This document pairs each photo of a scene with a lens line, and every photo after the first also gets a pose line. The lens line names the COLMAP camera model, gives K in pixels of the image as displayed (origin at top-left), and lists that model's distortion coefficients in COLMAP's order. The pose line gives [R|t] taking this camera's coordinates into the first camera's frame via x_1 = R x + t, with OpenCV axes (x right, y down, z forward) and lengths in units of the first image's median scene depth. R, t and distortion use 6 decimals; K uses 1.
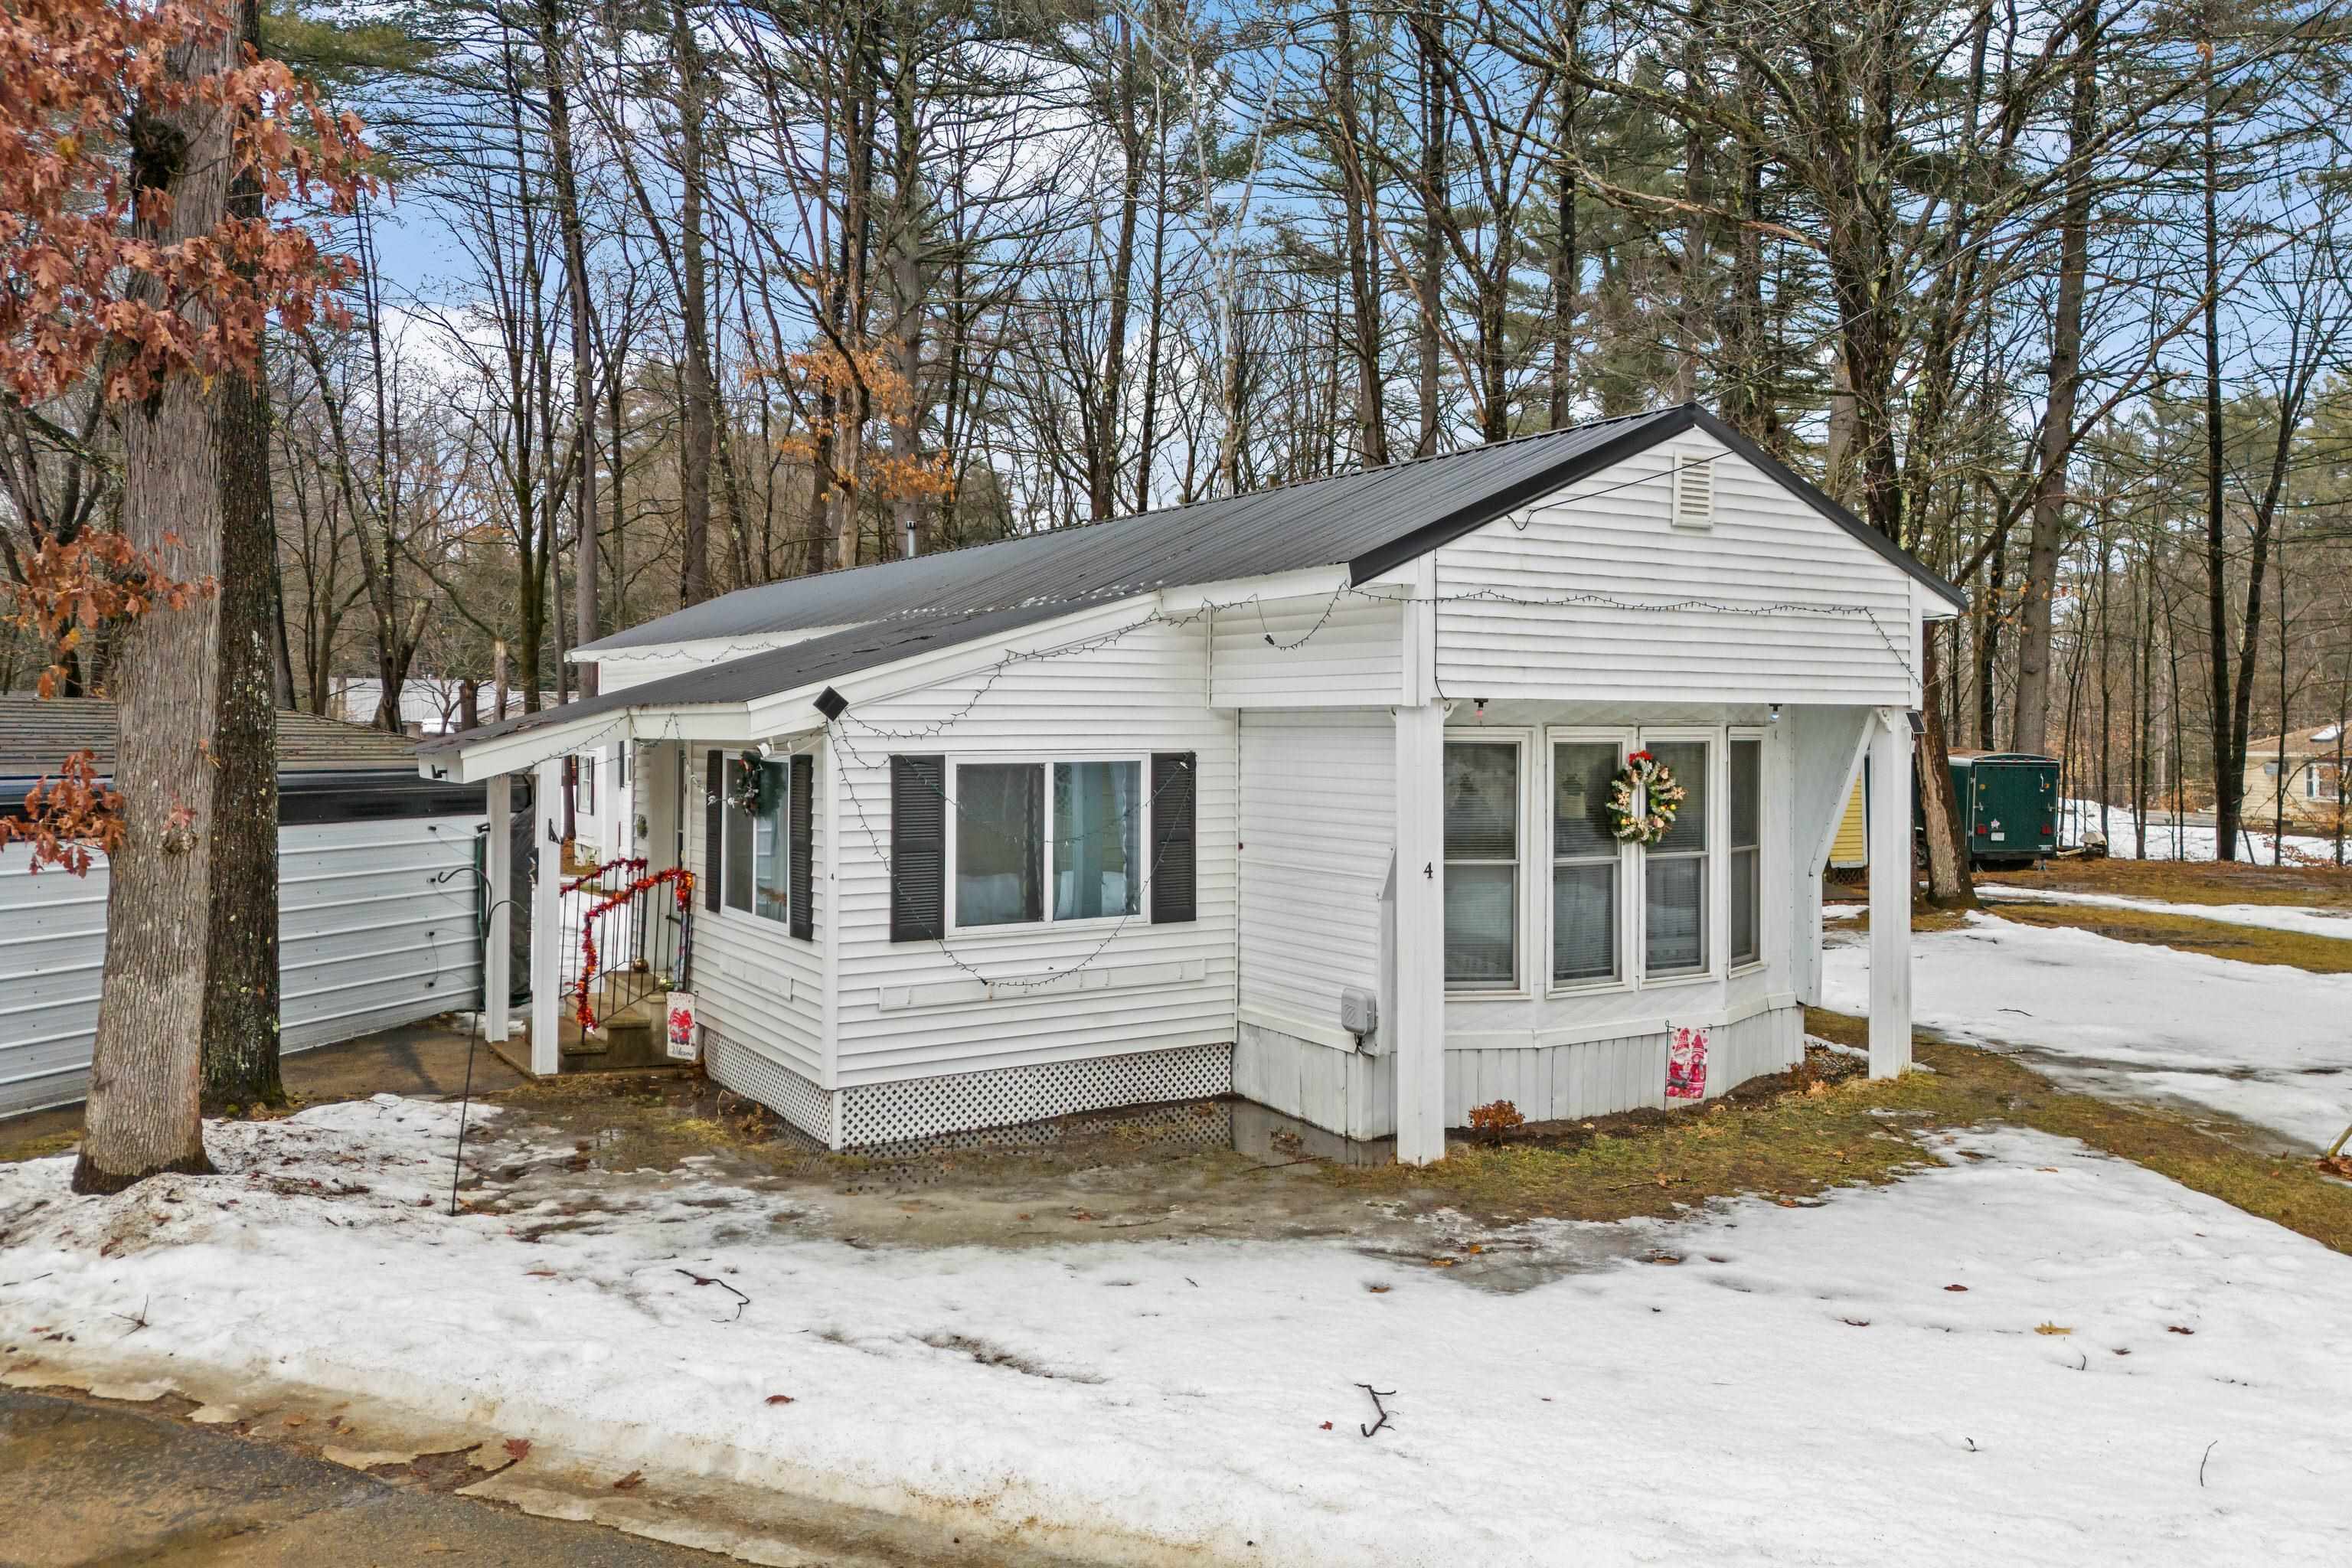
lens RADIAL K [[1736.0, 0, 1169.5], [0, 1736.0, 731.3], [0, 0, 1]] dist [0.071000, -0.059134]
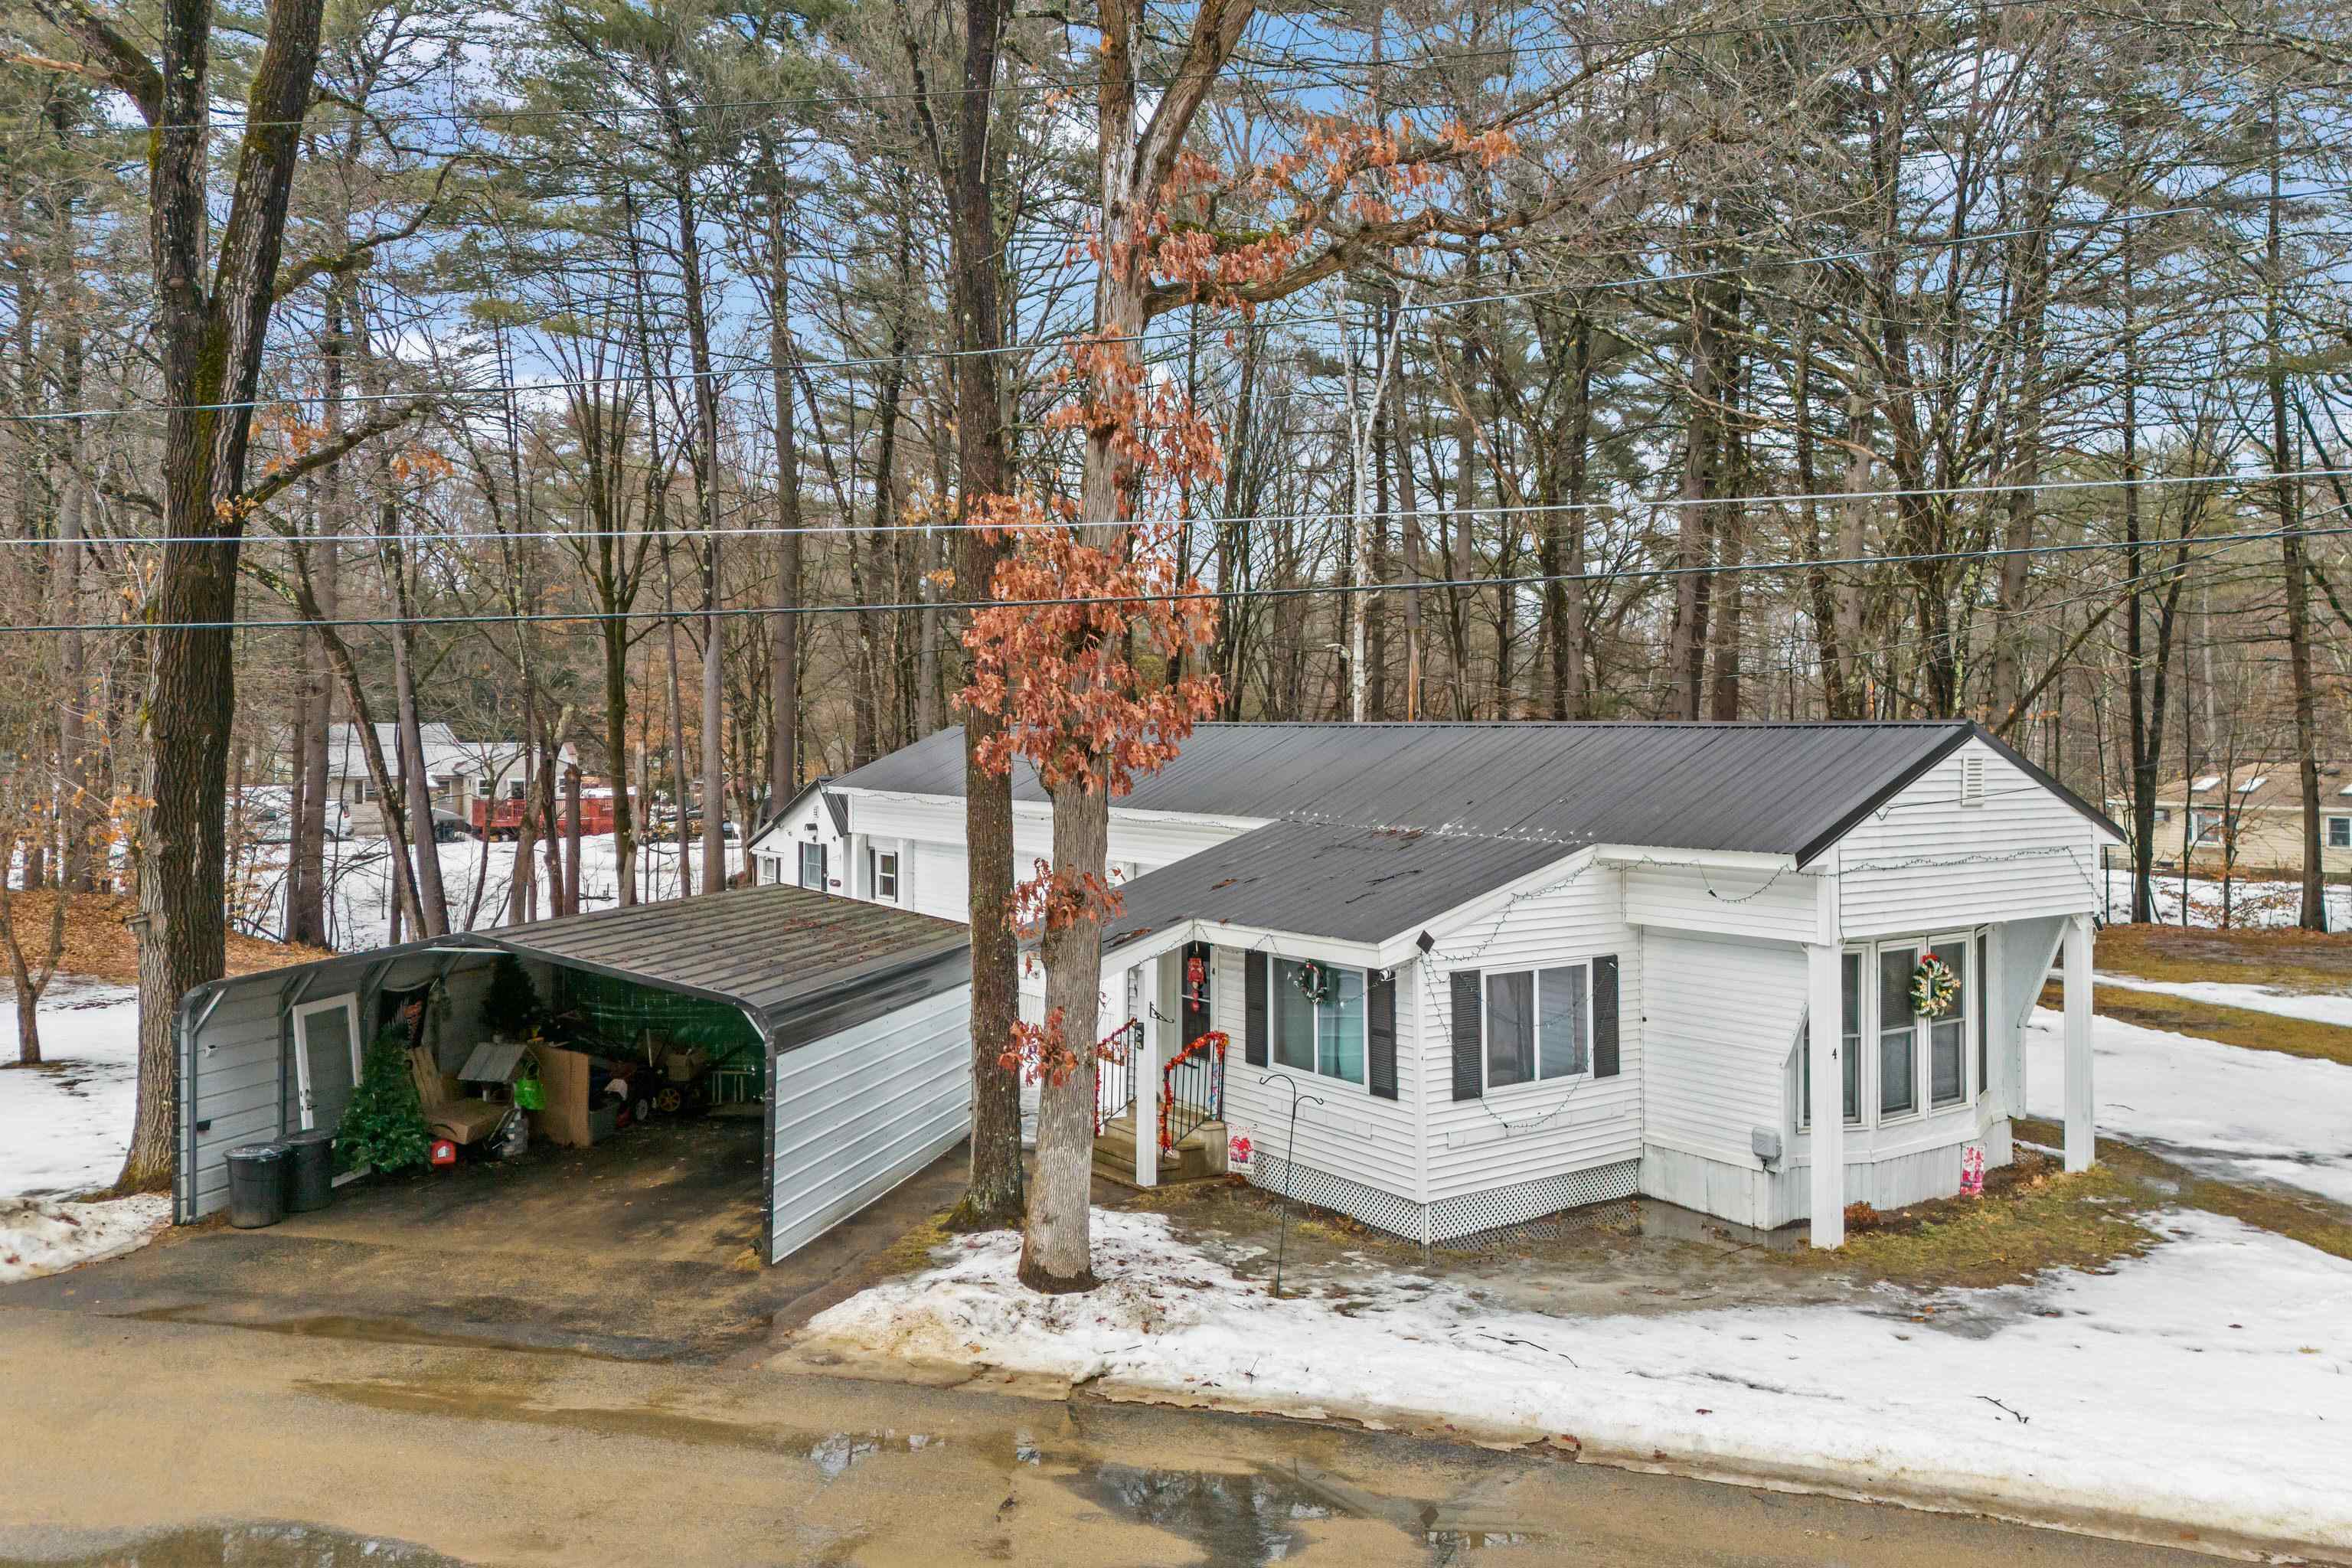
lens RADIAL K [[1736.0, 0, 1173.4], [0, 1736.0, 763.2], [0, 0, 1]] dist [0.071000, -0.059134]
pose [[0.997336, -0.006609, 0.072641, -0.479789], [0.005929, 0.999937, 0.009572, -0.170956], [-0.072700, -0.009116, 0.997312, -0.424057]]
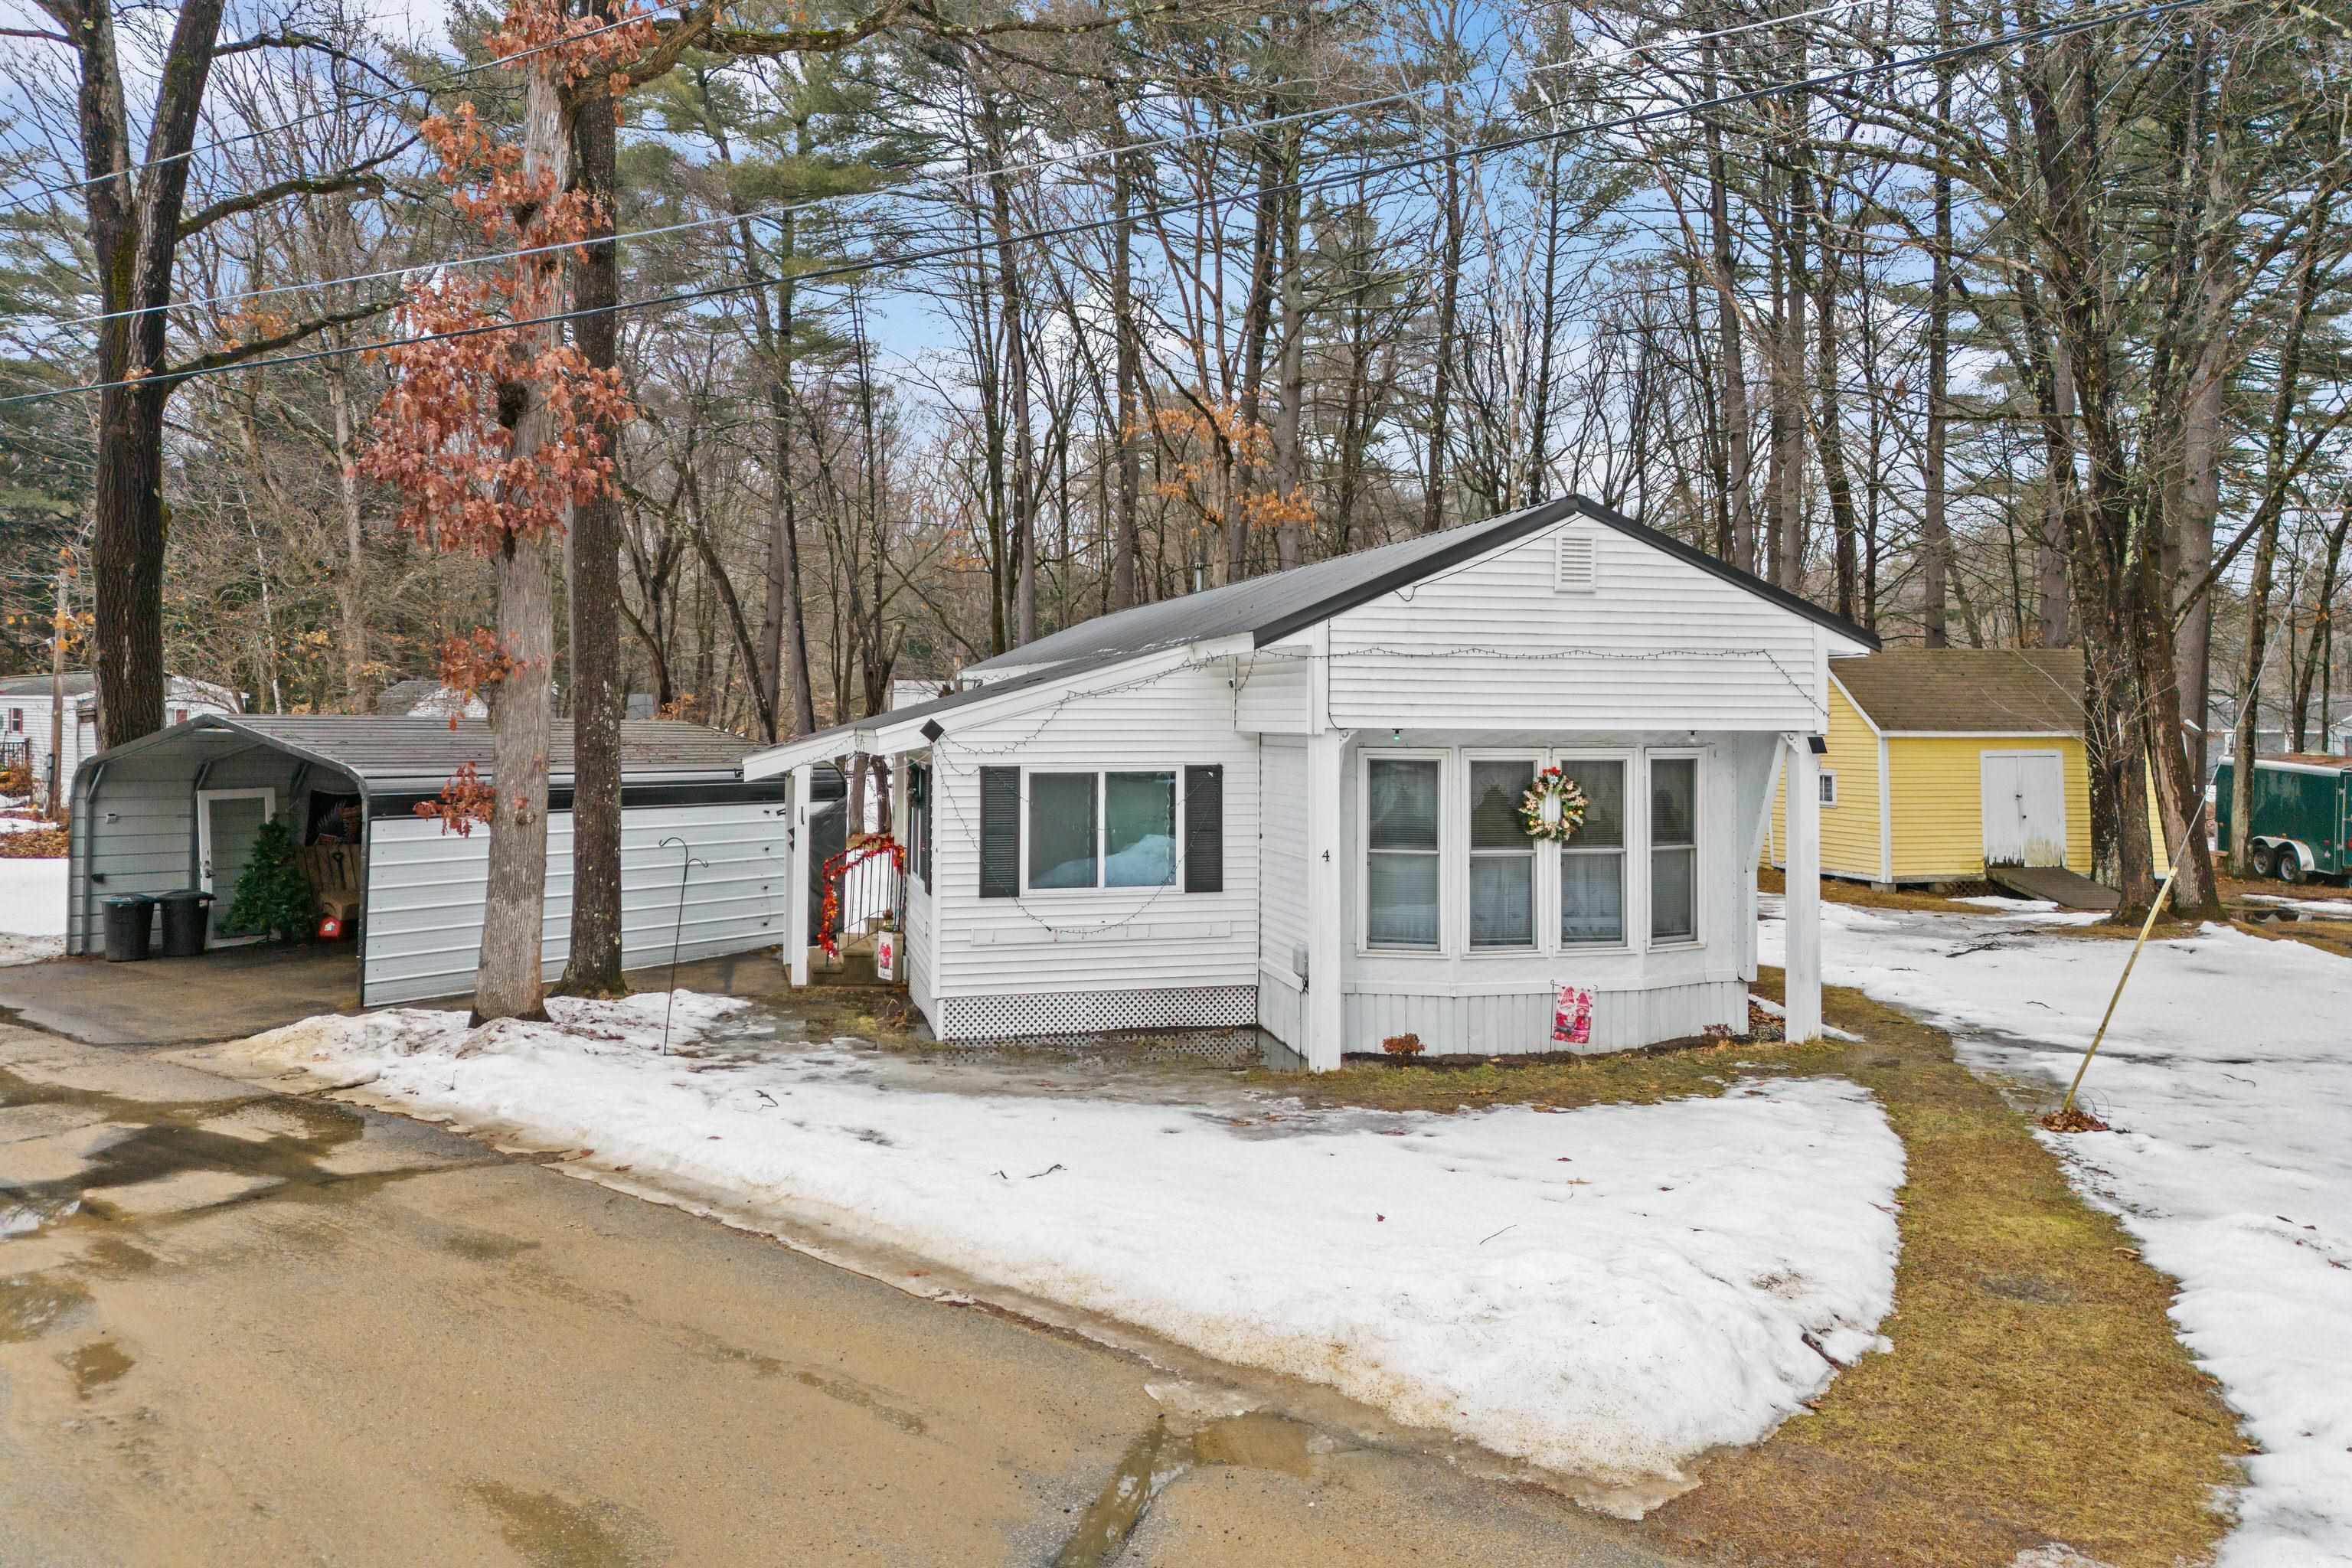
lens RADIAL K [[1736.0, 0, 1177.1], [0, 1736.0, 701.6], [0, 0, 1]] dist [0.071000, -0.059134]
pose [[0.953785, -0.001727, -0.300484, 0.404693], [-0.002094, 0.999921, -0.012395, -0.020907], [0.300482, 0.012451, 0.953706, -0.295360]]
